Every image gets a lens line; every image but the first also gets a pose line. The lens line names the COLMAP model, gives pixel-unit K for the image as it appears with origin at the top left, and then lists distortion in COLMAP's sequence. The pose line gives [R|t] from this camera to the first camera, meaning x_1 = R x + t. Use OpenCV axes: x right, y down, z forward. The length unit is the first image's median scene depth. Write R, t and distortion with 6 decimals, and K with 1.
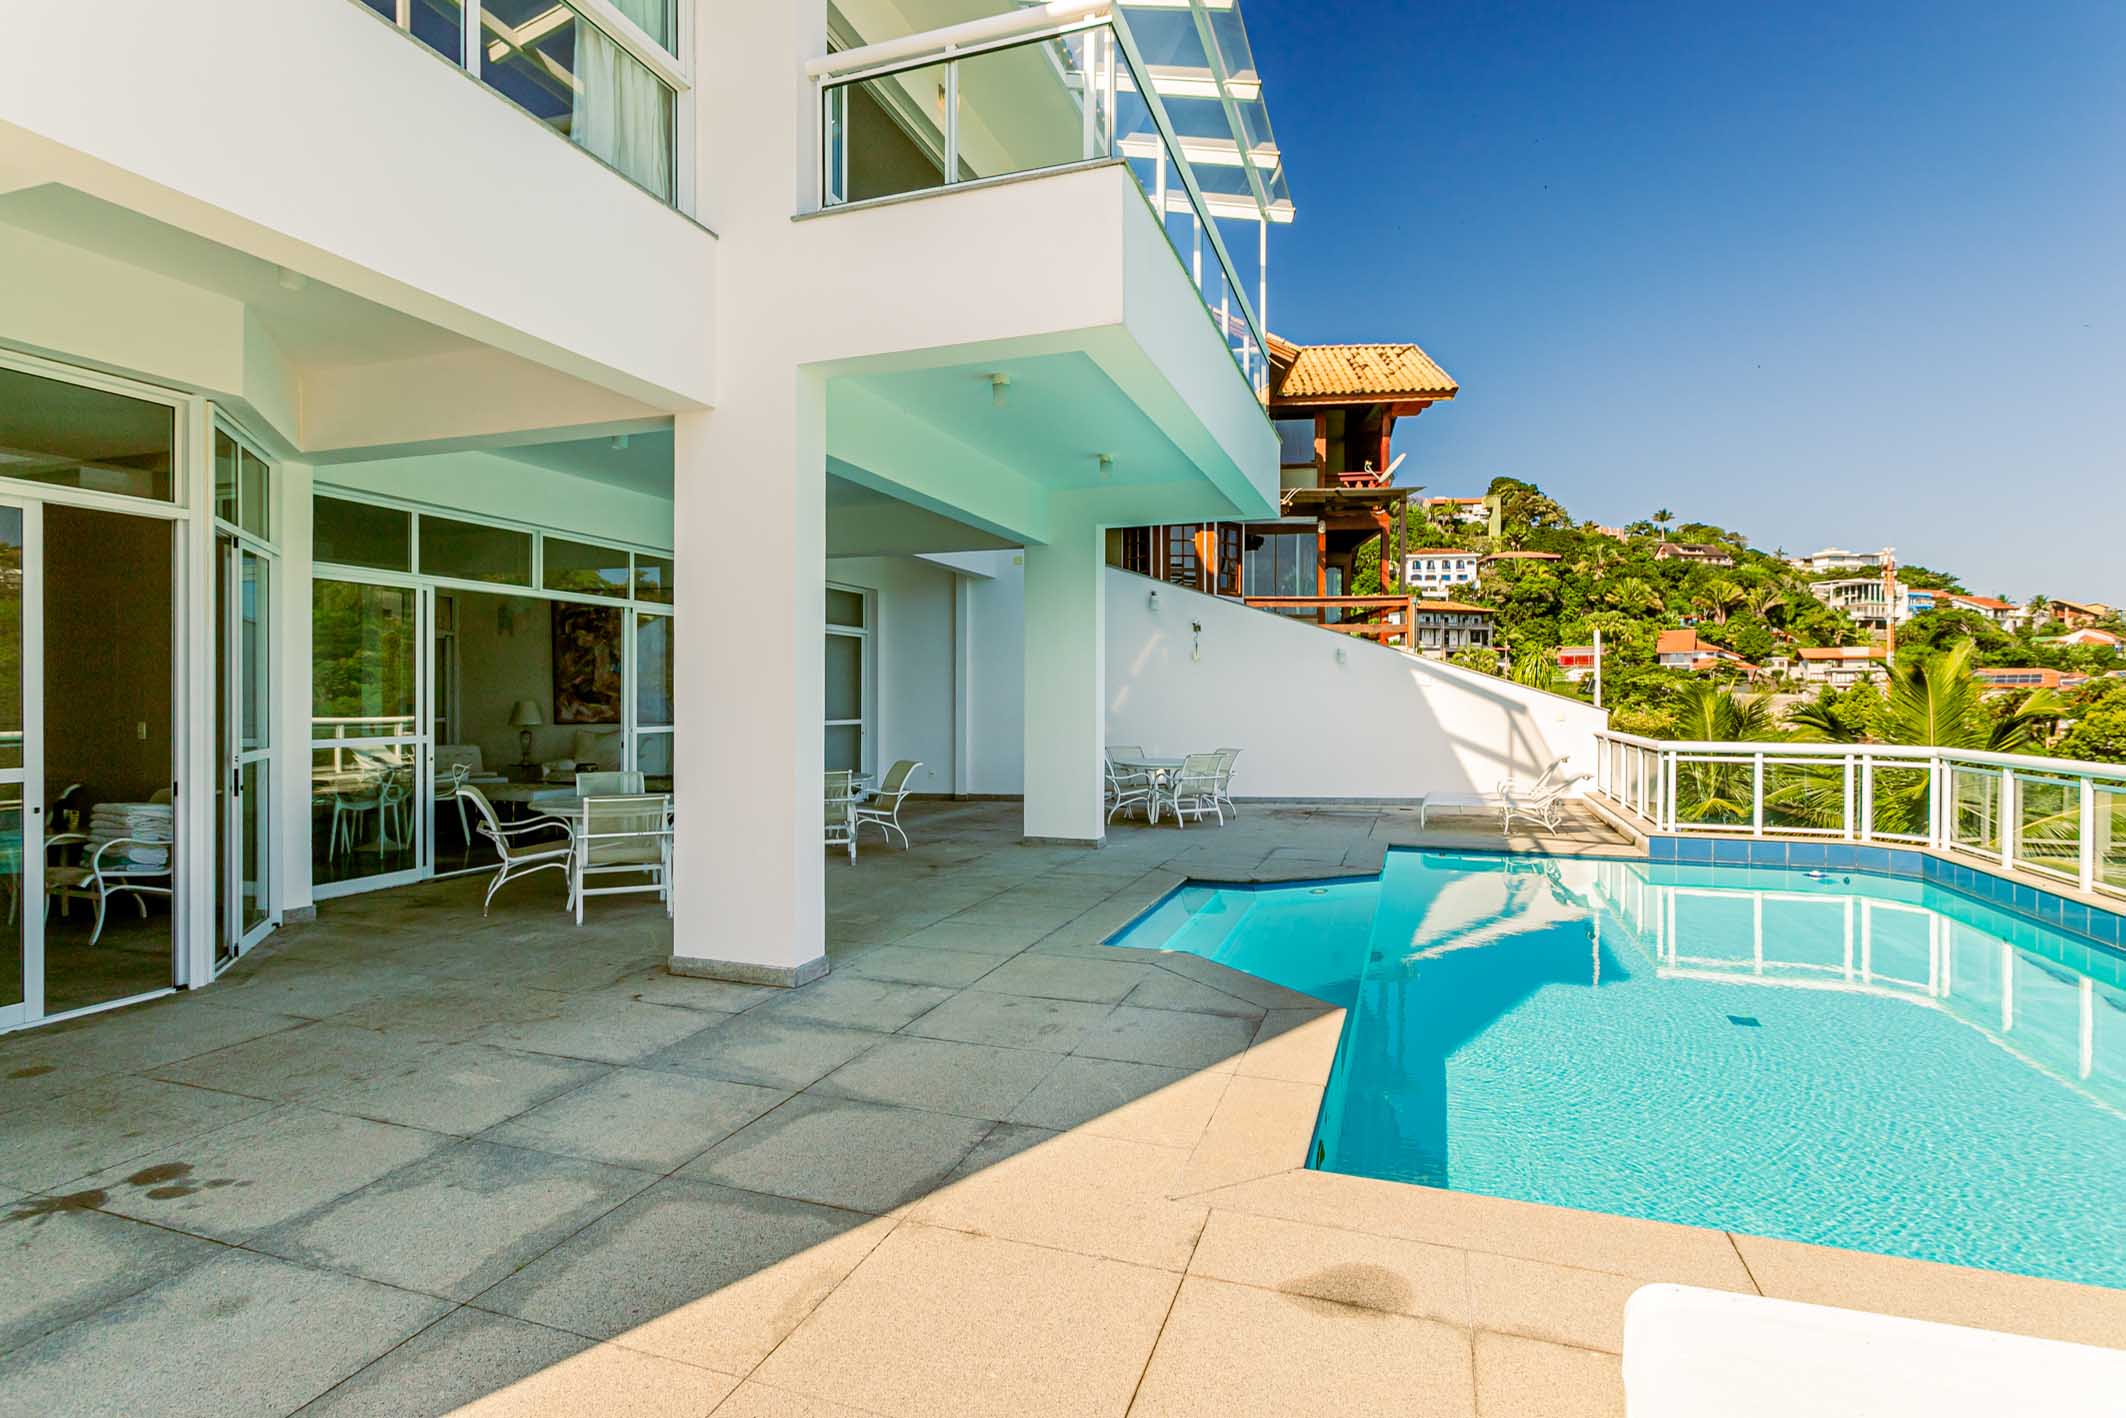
lens RADIAL K [[1006.6, 0, 1013.3], [0, 1006.6, 709.5], [0, 0, 1]] dist [0.005853, -0.000940]
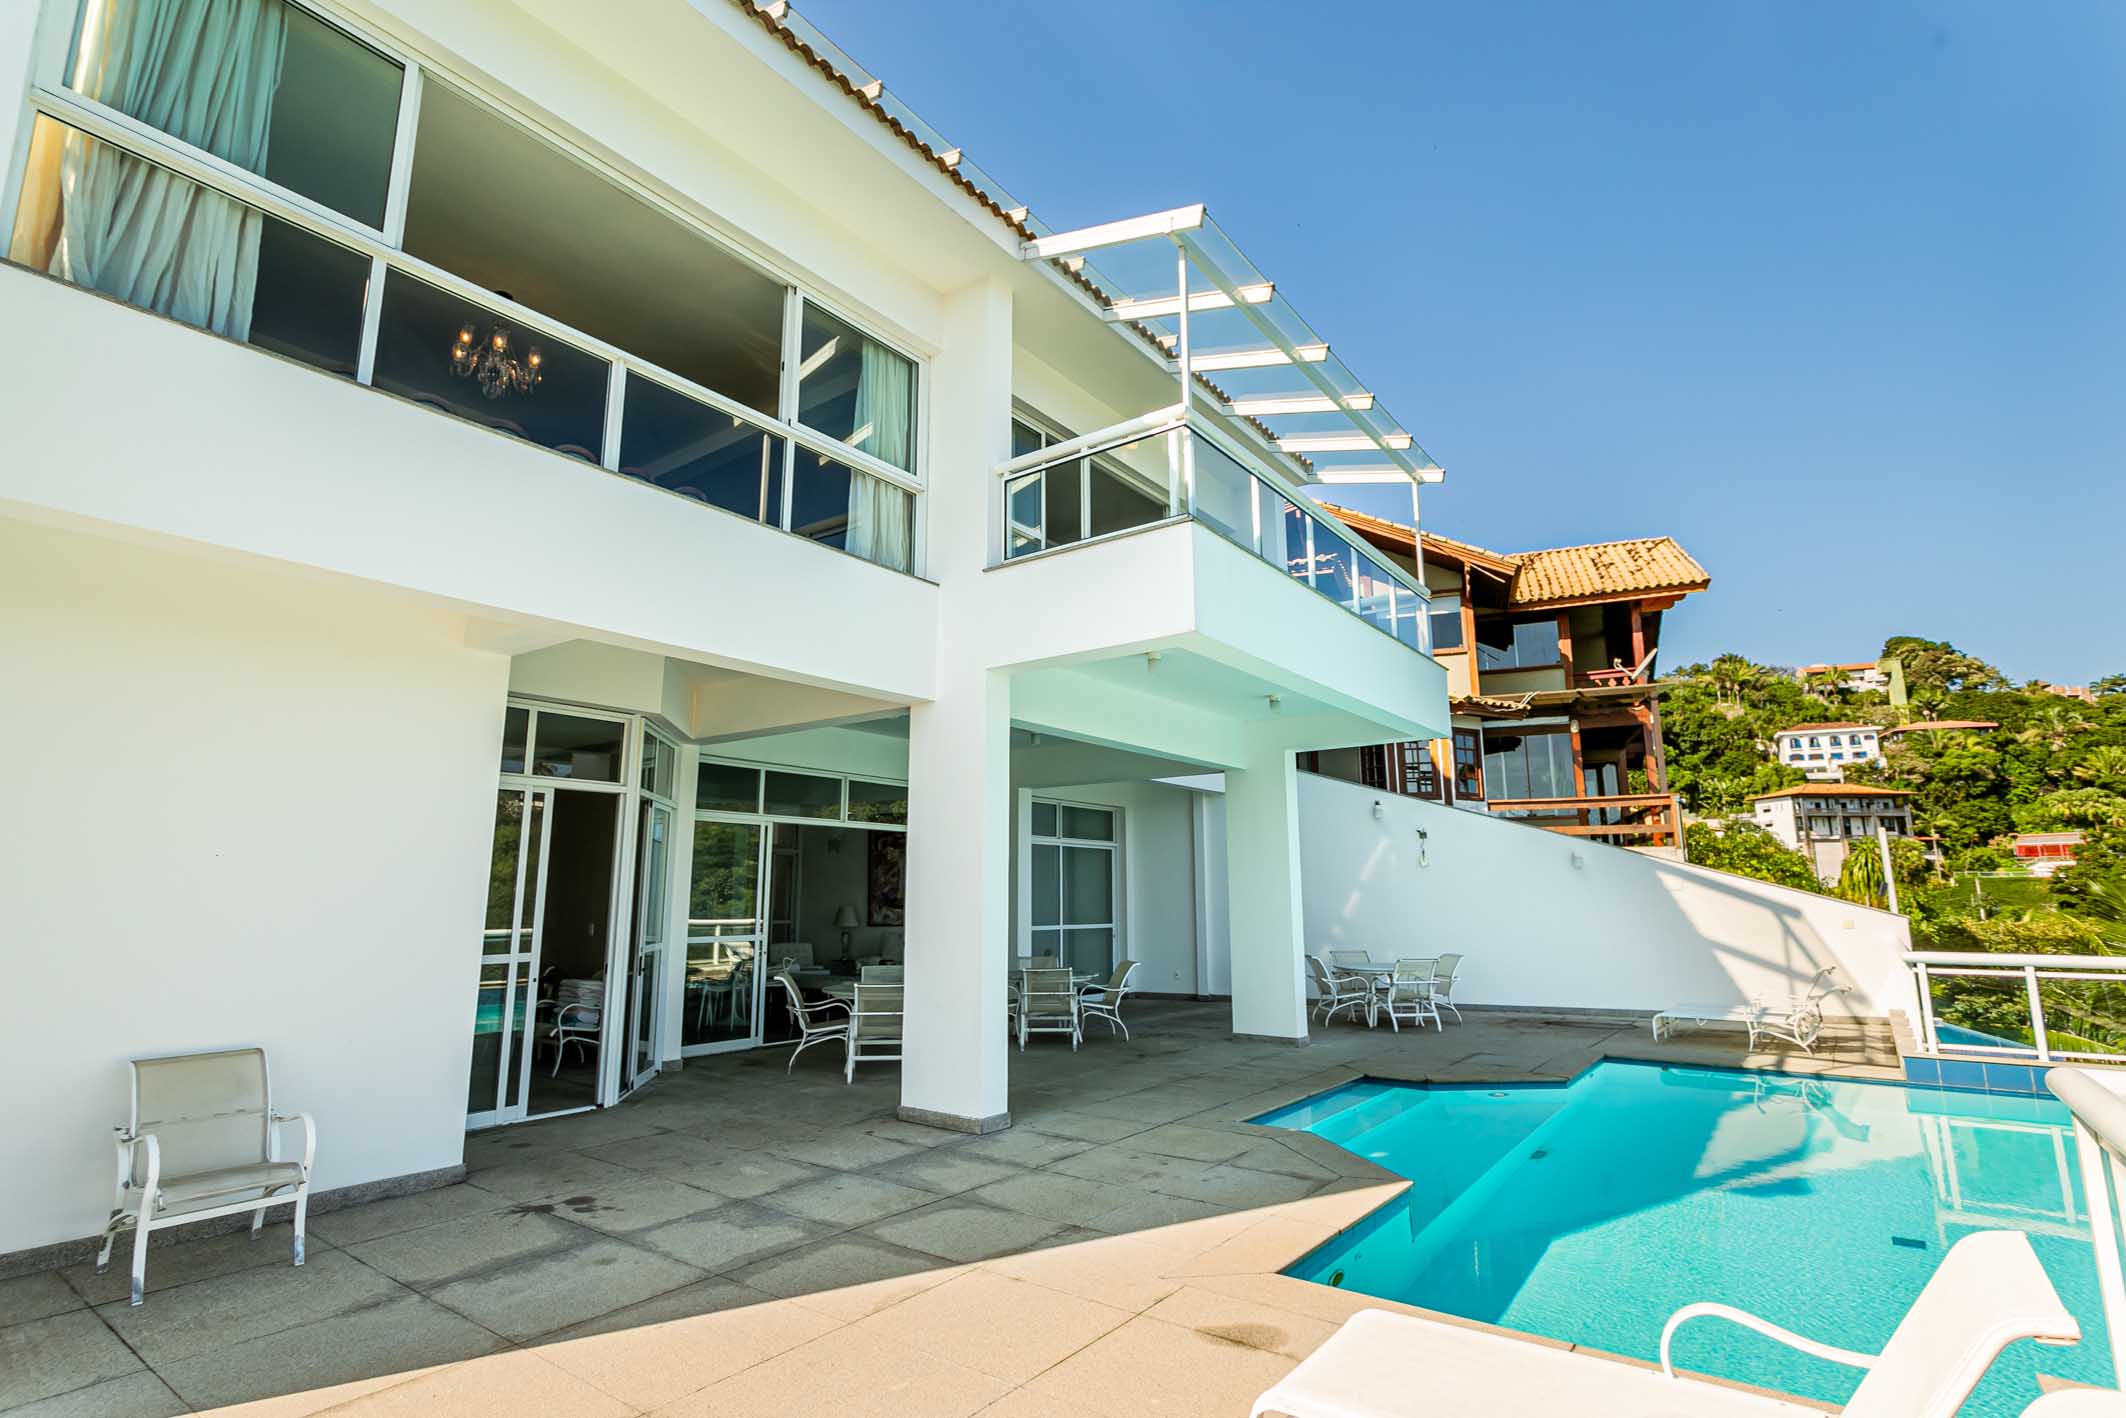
lens RADIAL K [[1033.8, 0, 1005.7], [0, 1033.8, 702.4], [0, 0, 1]] dist [-0.000723, 0.000385]
pose [[0.943497, -0.064882, -0.324969, 0.230946], [-0.000529, 0.980350, -0.197268, -0.007410], [0.331382, 0.186293, 0.924922, -0.269679]]
